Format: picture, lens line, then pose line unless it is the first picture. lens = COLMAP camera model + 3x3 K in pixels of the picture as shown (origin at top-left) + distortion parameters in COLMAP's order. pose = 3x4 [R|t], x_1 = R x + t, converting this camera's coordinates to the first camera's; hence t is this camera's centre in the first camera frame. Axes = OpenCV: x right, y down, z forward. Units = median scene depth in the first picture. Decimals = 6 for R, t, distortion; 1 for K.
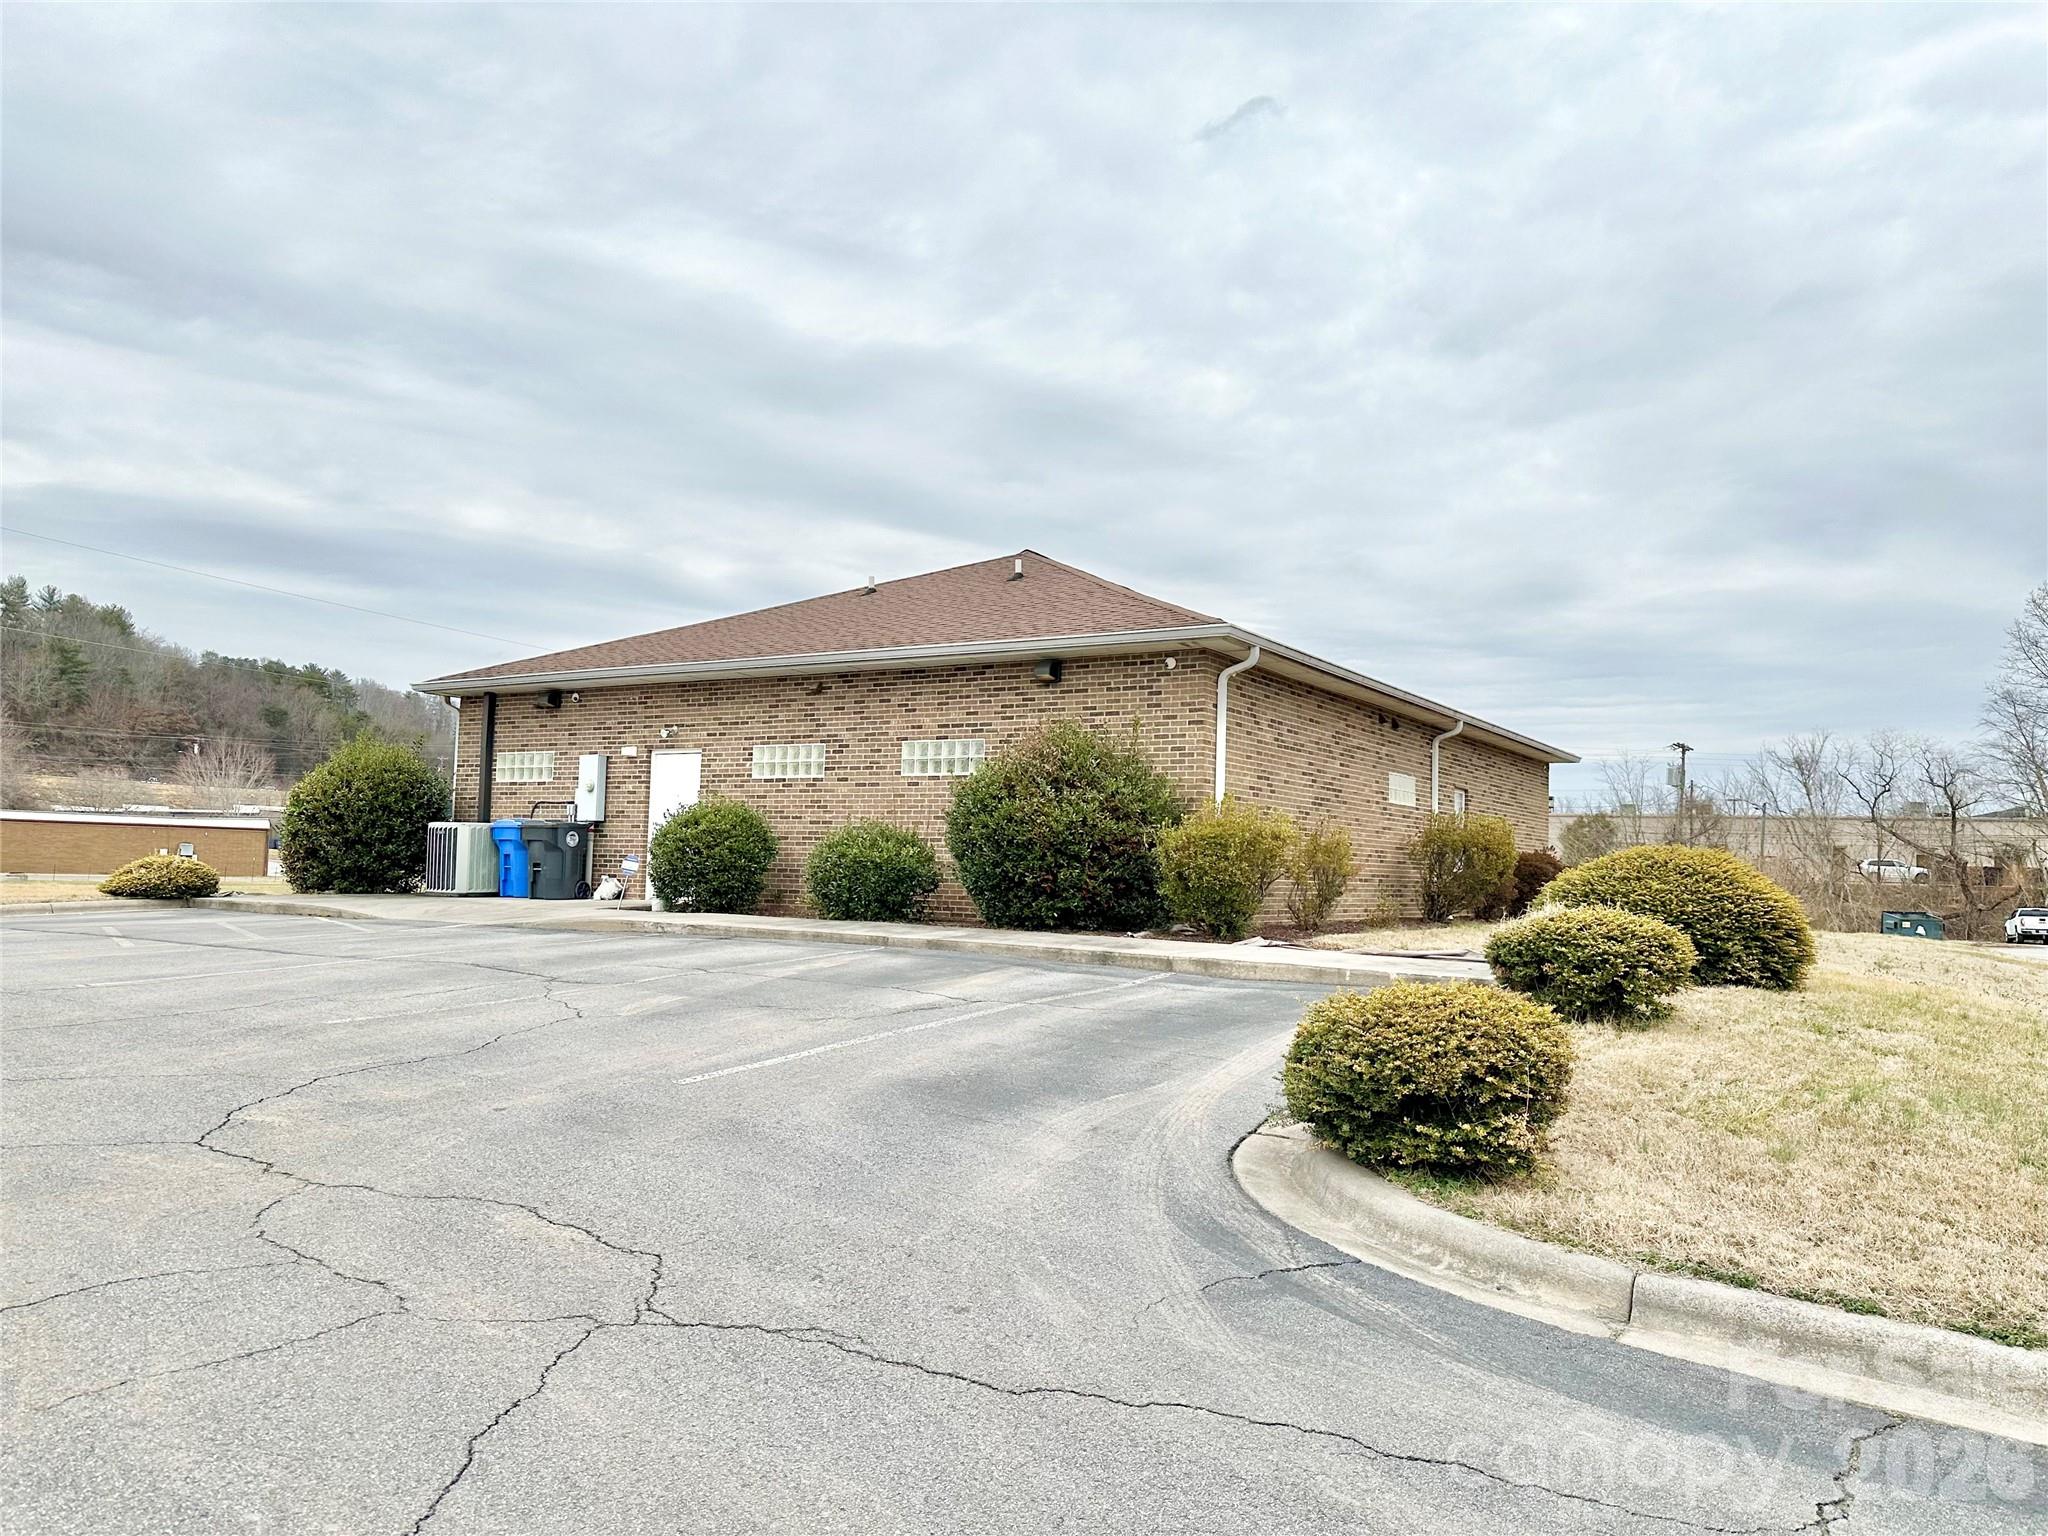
lens RADIAL K [[1420.7, 0, 1024.0], [0, 1420.7, 768.0], [0, 0, 1]] dist [0.097288, -0.106548]
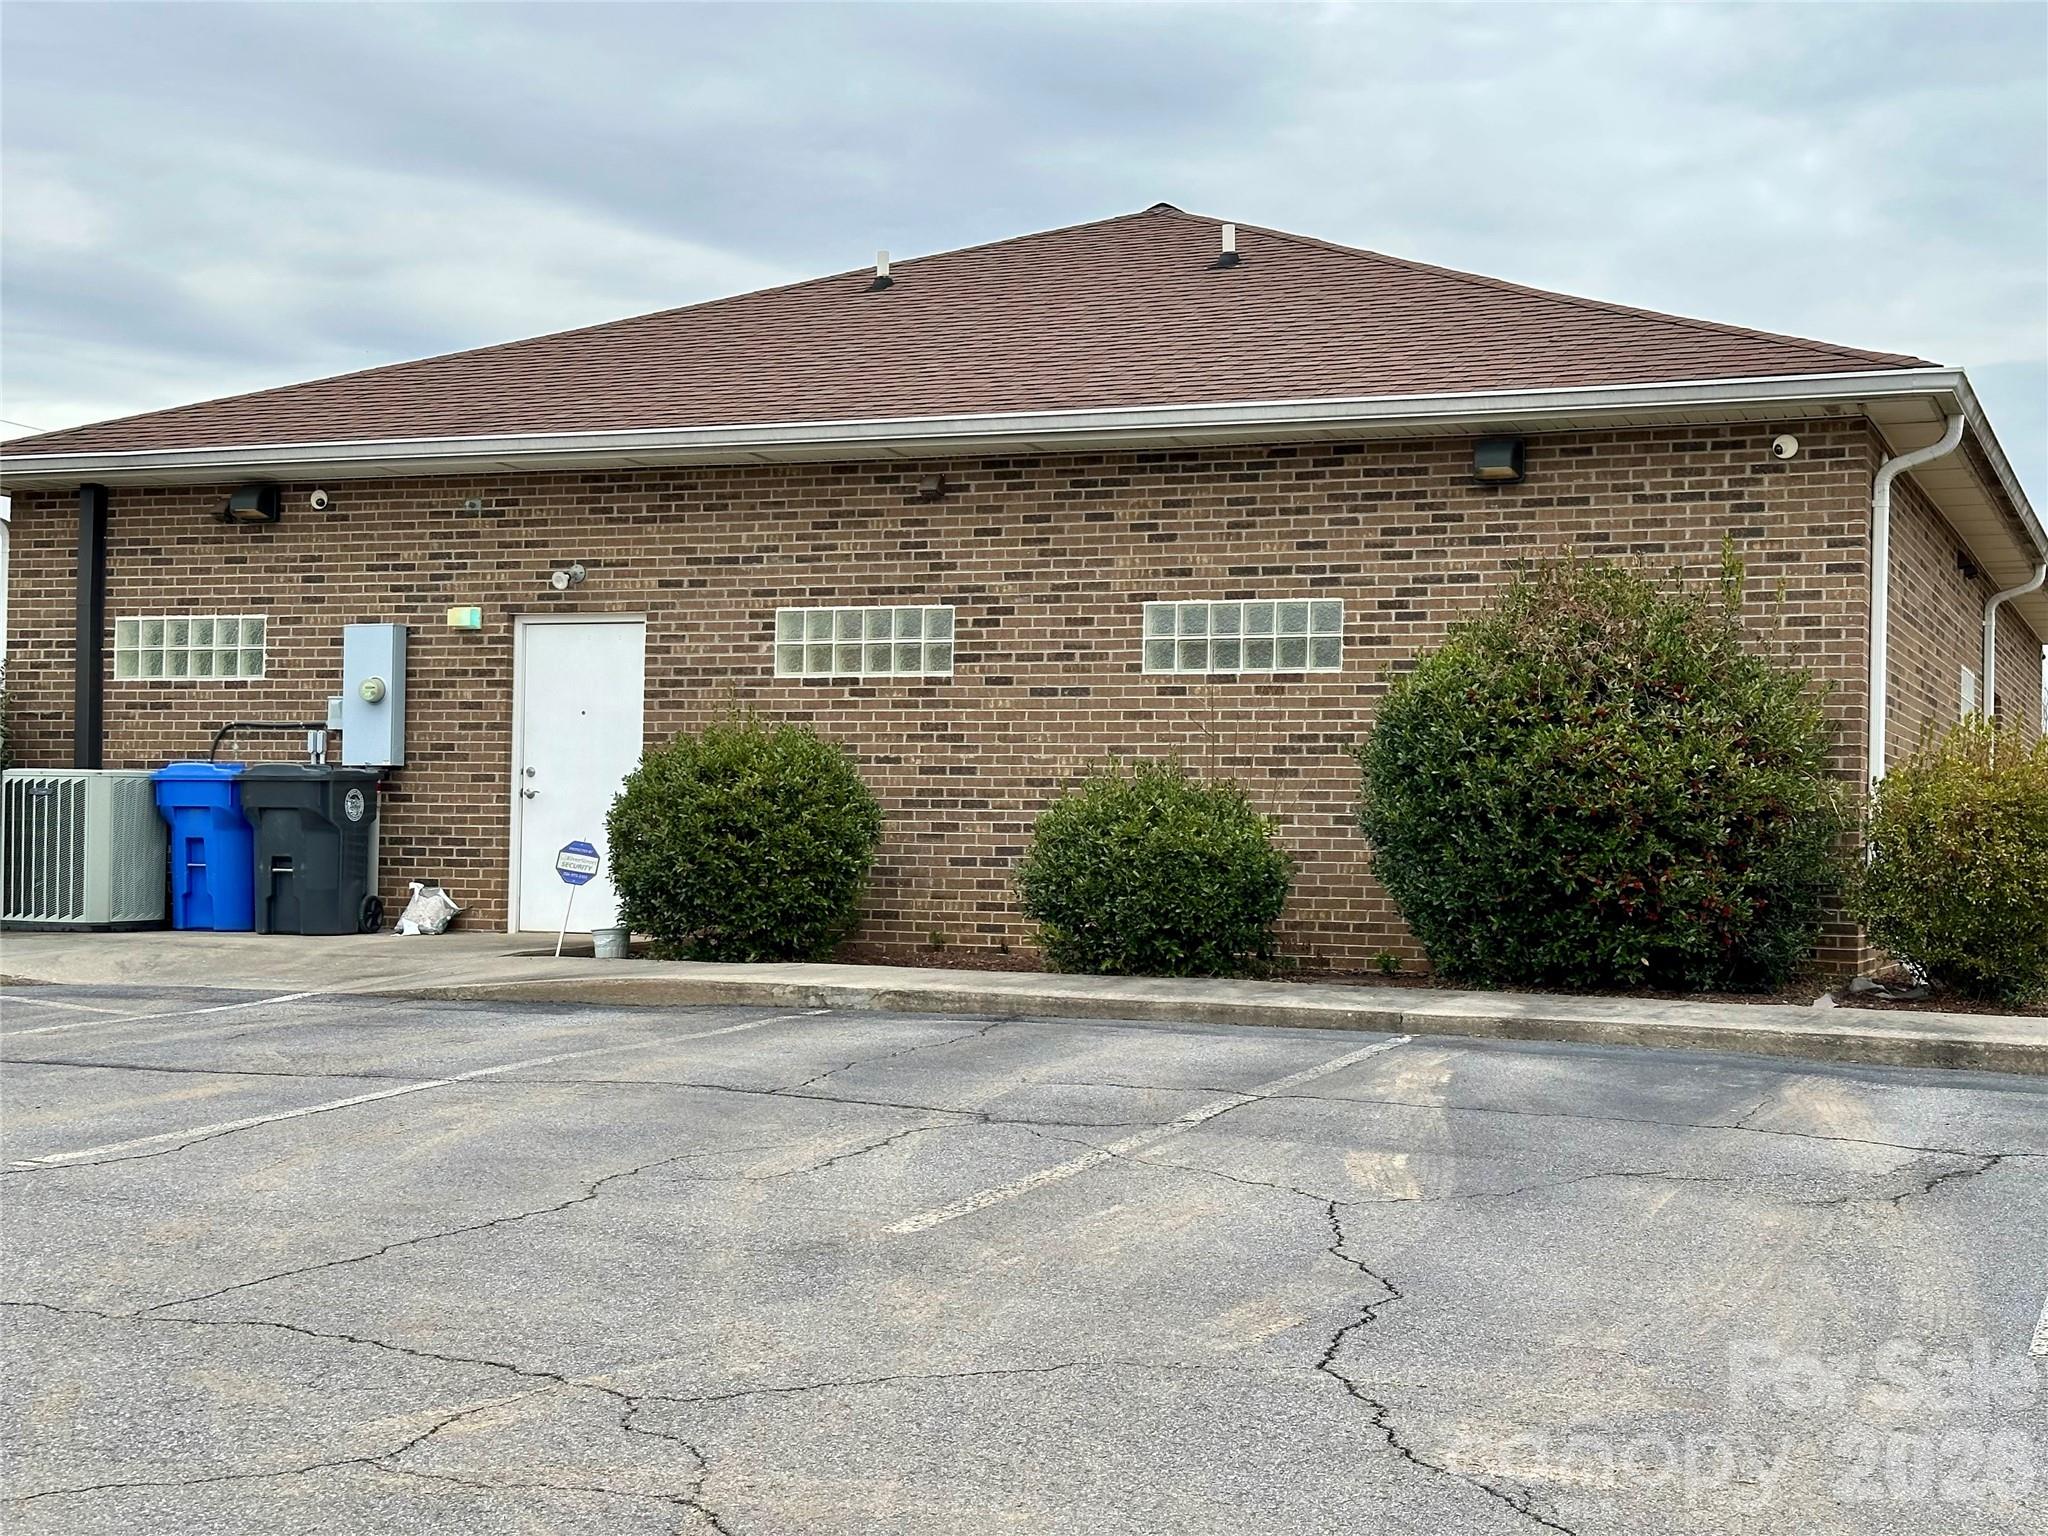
lens RADIAL K [[2810.0, 0, 1024.0], [0, 2810.0, 768.0], [0, 0, 1]] dist [0.121699, -0.002046]
pose [[0.986152, -0.003229, 0.165812, -0.268082], [-0.004067, 0.999039, 0.043639, -0.003776], [-0.165794, -0.043709, 0.985191, 0.061723]]
